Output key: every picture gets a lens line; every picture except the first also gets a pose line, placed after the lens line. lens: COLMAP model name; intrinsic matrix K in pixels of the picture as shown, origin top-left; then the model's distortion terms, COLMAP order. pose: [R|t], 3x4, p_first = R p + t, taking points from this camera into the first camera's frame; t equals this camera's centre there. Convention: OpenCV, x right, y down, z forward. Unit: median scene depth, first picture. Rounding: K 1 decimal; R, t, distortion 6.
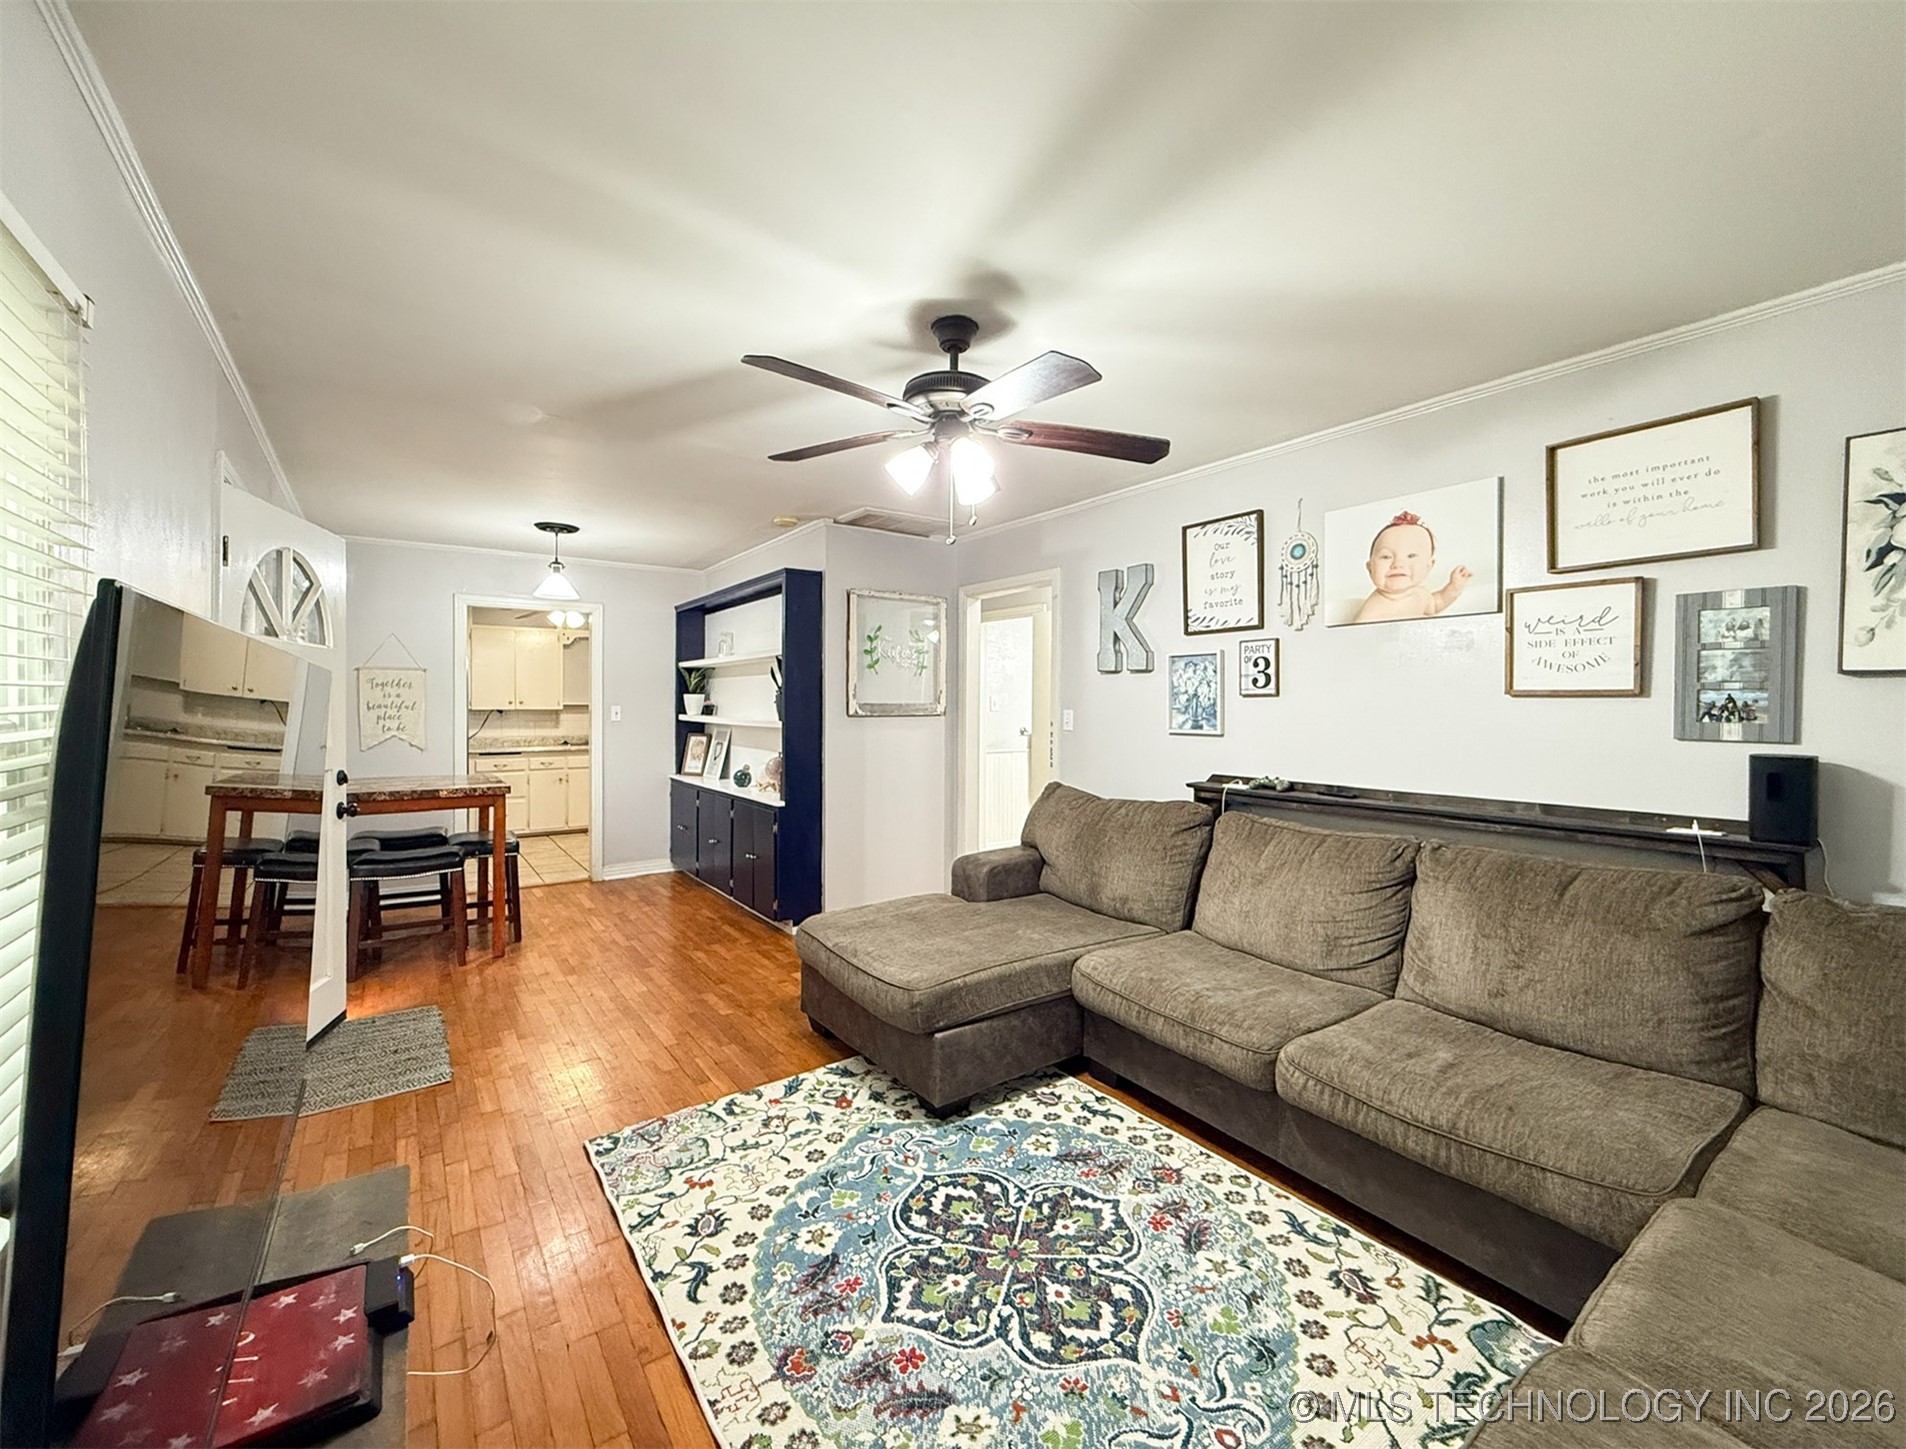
lens RADIAL K [[785.6, 0, 963.8], [0, 785.6, 714.1], [0, 0, 1]] dist [-0.005290, 0.001029]
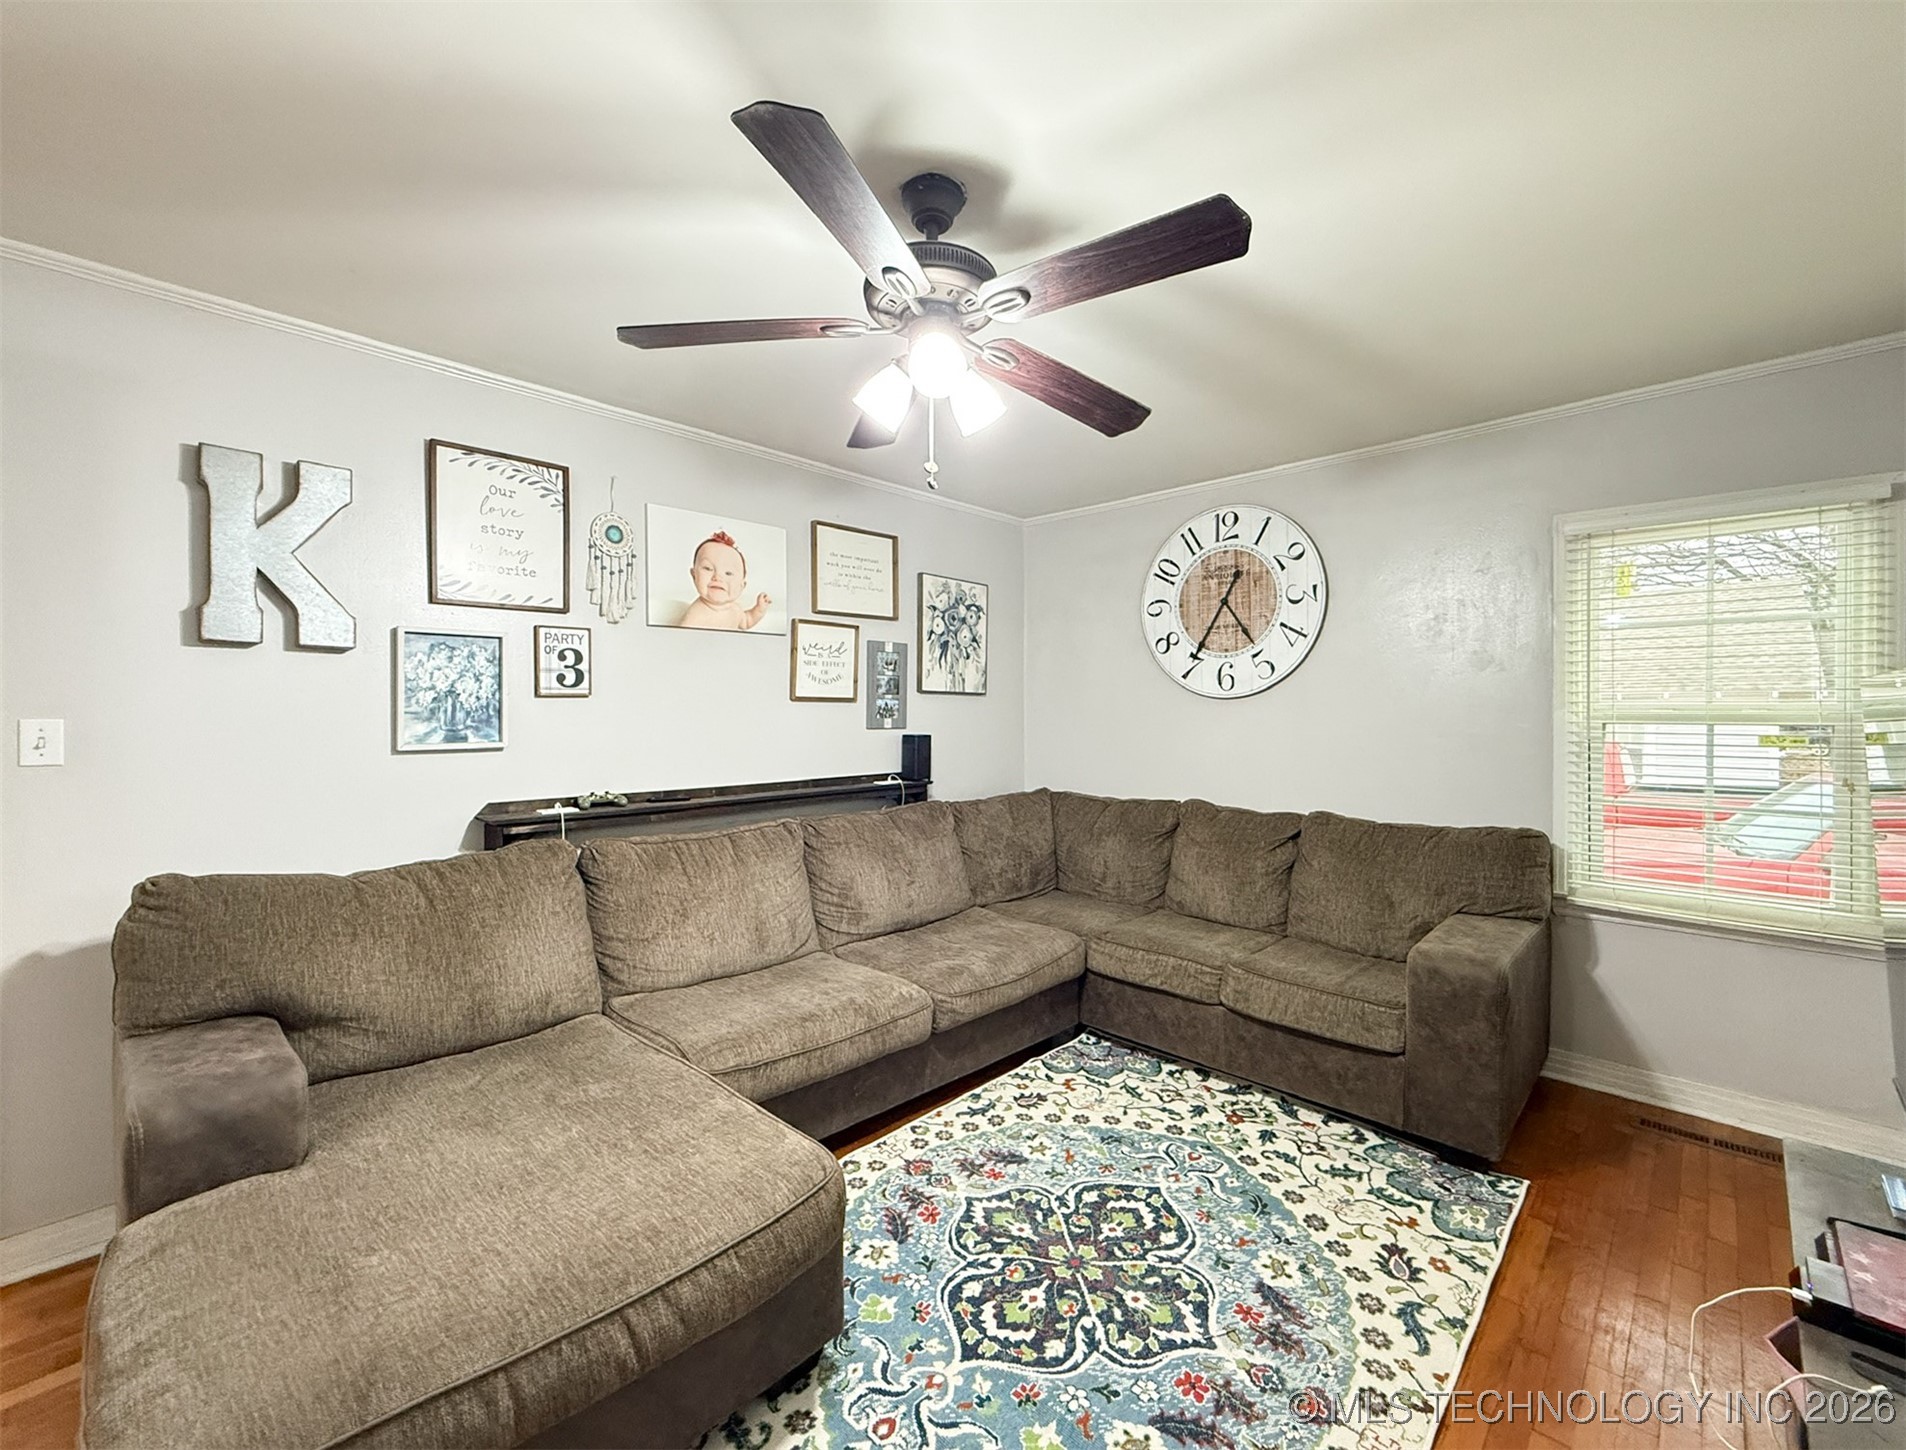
lens RADIAL K [[785.6, 0, 965.1], [0, 785.6, 713.8], [0, 0, 1]] dist [-0.005290, 0.001029]
pose [[-0.181356, -0.007259, 0.983391, -0.826614], [0.010978, 0.999896, 0.009405, -0.013412], [-0.983356, 0.012501, -0.181258, 1.228954]]
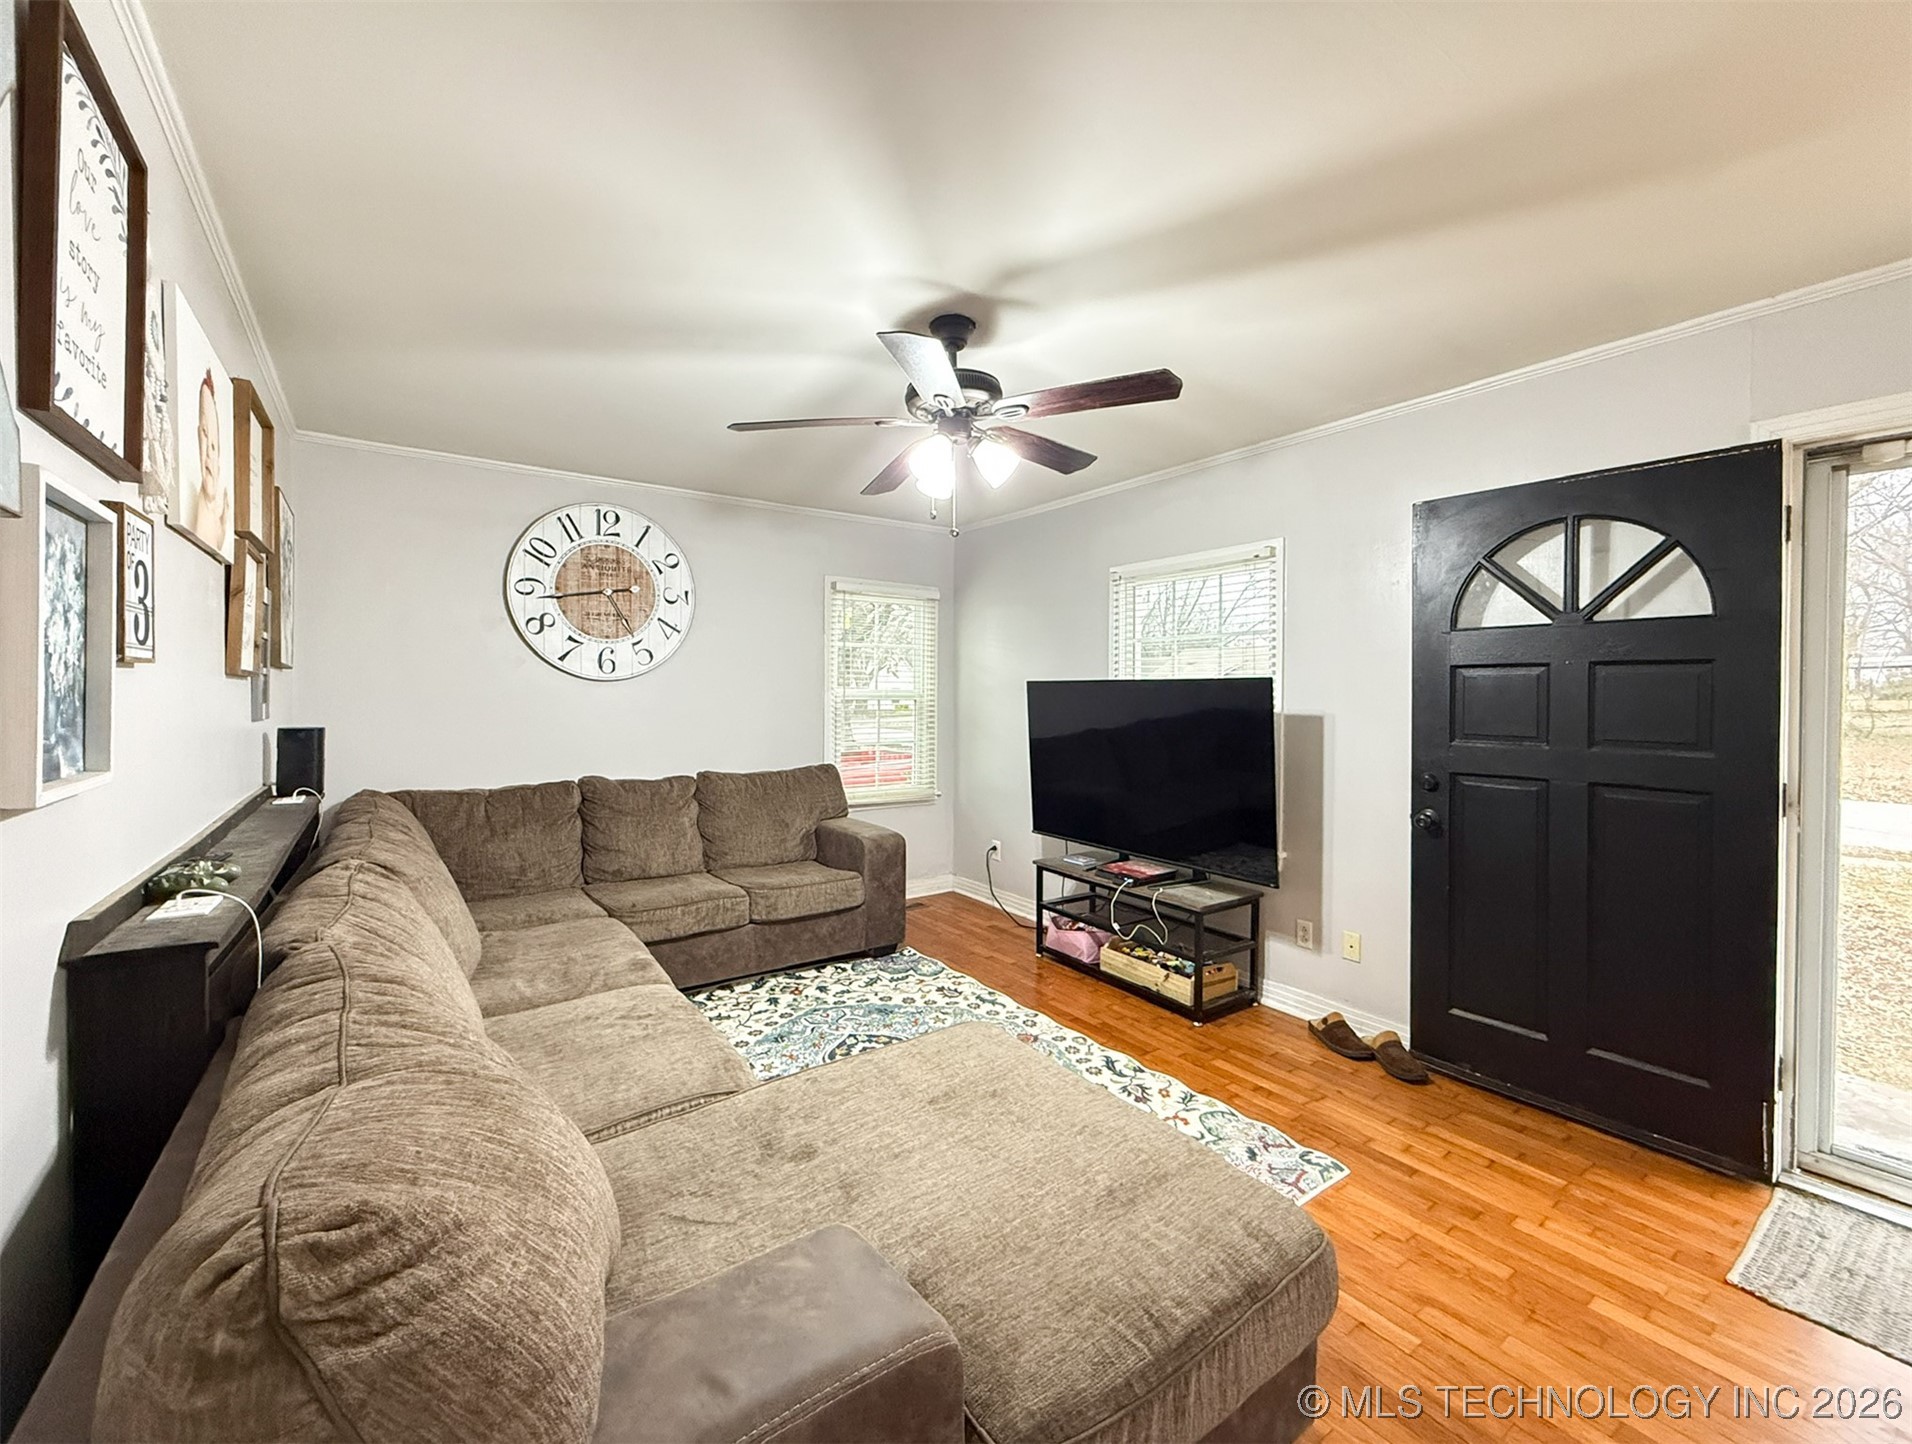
lens RADIAL K [[788.1, 0, 927.4], [0, 788.1, 700.2], [0, 0, 1]] dist [-0.005290, 0.001029]
pose [[-0.999695, -0.007367, 0.023556, -0.005783], [-0.006792, 0.999680, 0.024371, -0.030314], [-0.023728, 0.024204, -0.999425, 2.271390]]
